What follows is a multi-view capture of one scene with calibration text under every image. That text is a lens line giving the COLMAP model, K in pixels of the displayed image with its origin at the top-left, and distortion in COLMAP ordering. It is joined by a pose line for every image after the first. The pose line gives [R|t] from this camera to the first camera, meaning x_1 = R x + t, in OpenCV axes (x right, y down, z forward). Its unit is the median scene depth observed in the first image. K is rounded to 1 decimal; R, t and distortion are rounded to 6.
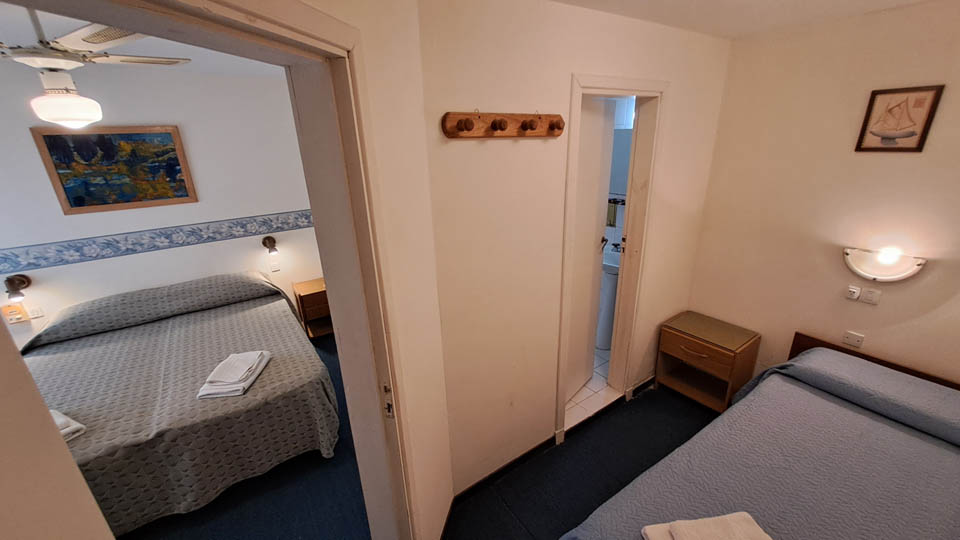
lens RADIAL K [[379.2, 0, 484.2], [0, 379.2, 271.4], [0, 0, 1]] dist [0.001192, -0.000485]
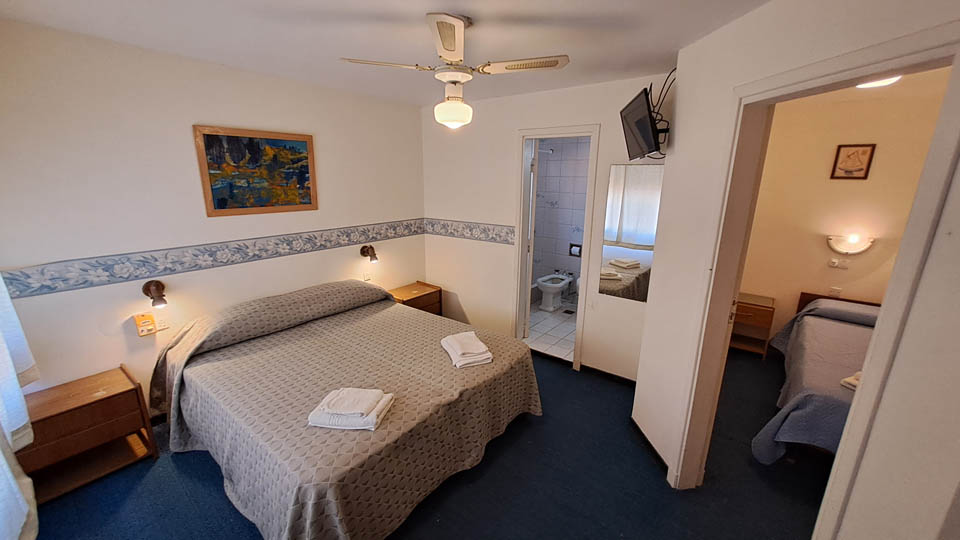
lens RADIAL K [[374.9, 0, 482.1], [0, 374.9, 276.0], [0, 0, 1]] dist [-0.013526, 0.000079]
pose [[0.956186, -0.033181, 0.290872, -0.702156], [0.059166, 0.994957, -0.080996, 0.111269], [-0.286717, 0.094657, 0.953327, -0.068062]]
